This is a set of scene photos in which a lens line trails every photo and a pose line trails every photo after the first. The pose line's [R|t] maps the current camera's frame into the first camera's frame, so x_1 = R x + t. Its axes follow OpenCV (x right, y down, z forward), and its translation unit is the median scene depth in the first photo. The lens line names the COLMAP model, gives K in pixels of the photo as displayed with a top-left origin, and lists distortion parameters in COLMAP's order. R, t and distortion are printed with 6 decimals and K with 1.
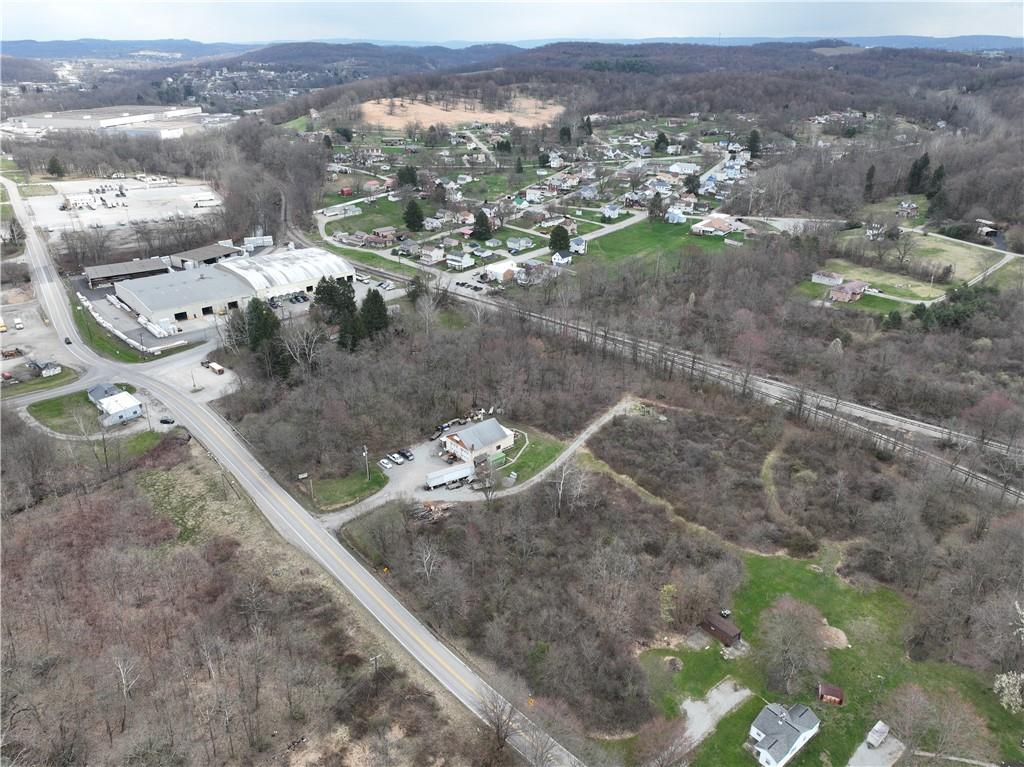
lens RADIAL K [[719.4, 0, 512.0], [0, 719.4, 385.1], [0, 0, 1]] dist [-0.002876, 0.019439]
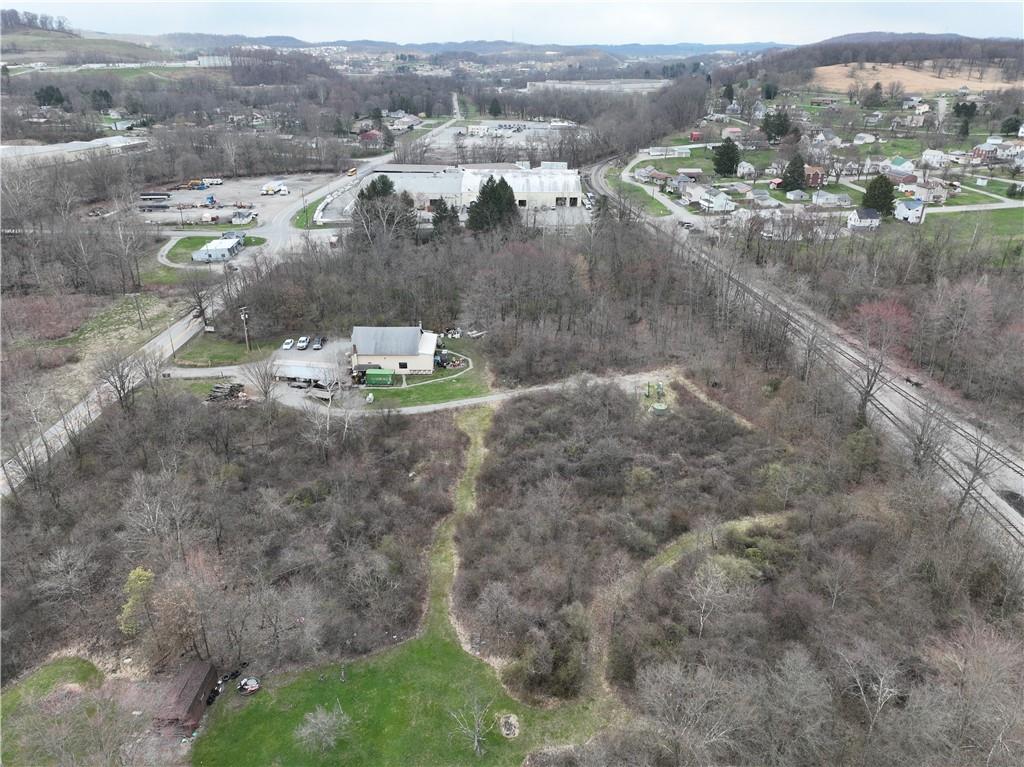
lens RADIAL K [[719.4, 0, 510.5], [0, 719.4, 383.5], [0, 0, 1]] dist [-0.002876, 0.019439]
pose [[0.757249, 0.271305, -0.594111, 0.460638], [-0.275710, 0.957405, 0.085789, 0.012302], [0.592080, 0.098839, 0.799795, 0.461389]]
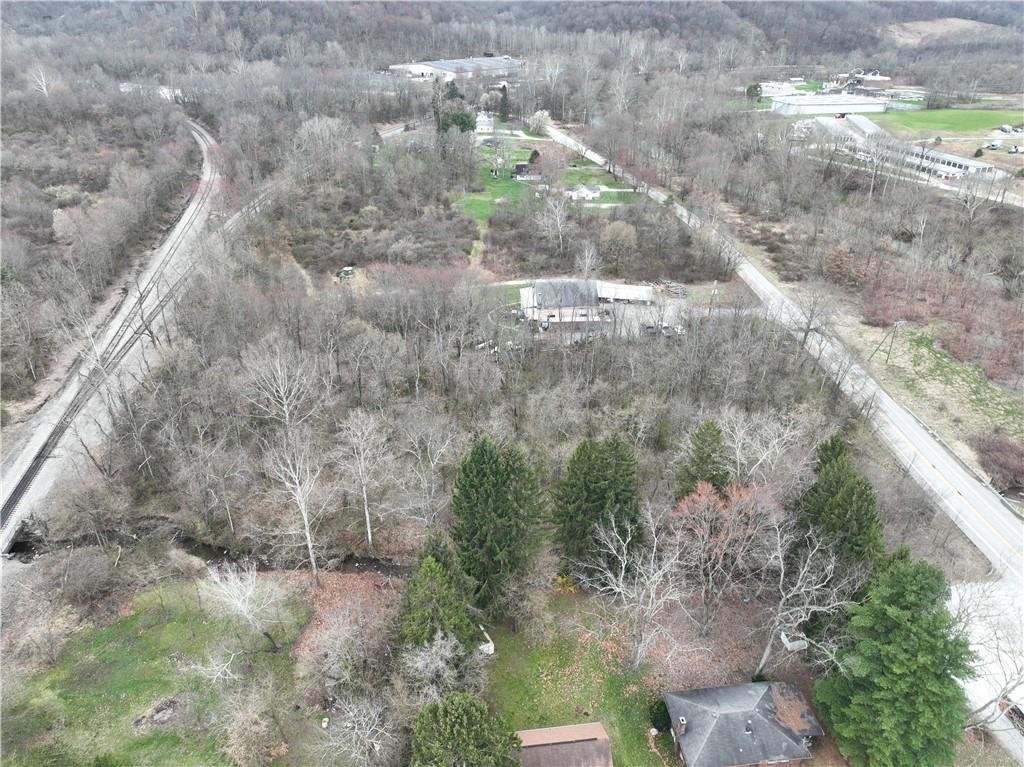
lens RADIAL K [[719.4, 0, 510.2], [0, 719.4, 383.0], [0, 0, 1]] dist [-0.002876, 0.019439]
pose [[-0.793135, -0.301704, 0.529067, -0.421067], [0.250272, 0.630500, 0.734734, -0.436850], [-0.555249, 0.715154, -0.424563, 1.347800]]
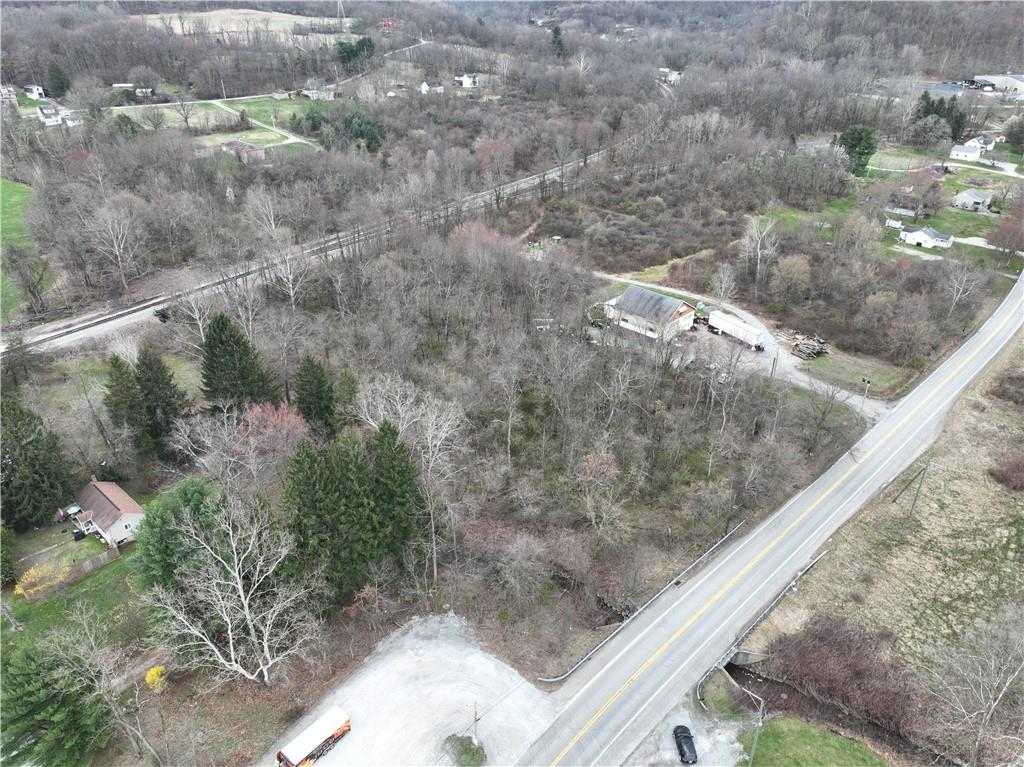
lens RADIAL K [[719.4, 0, 511.3], [0, 719.4, 382.7], [0, 0, 1]] dist [-0.002876, 0.019439]
pose [[-0.063410, -0.488964, 0.869996, -0.698881], [0.422344, 0.776692, 0.467306, -0.271899], [-0.904215, 0.397070, 0.157261, 0.983590]]
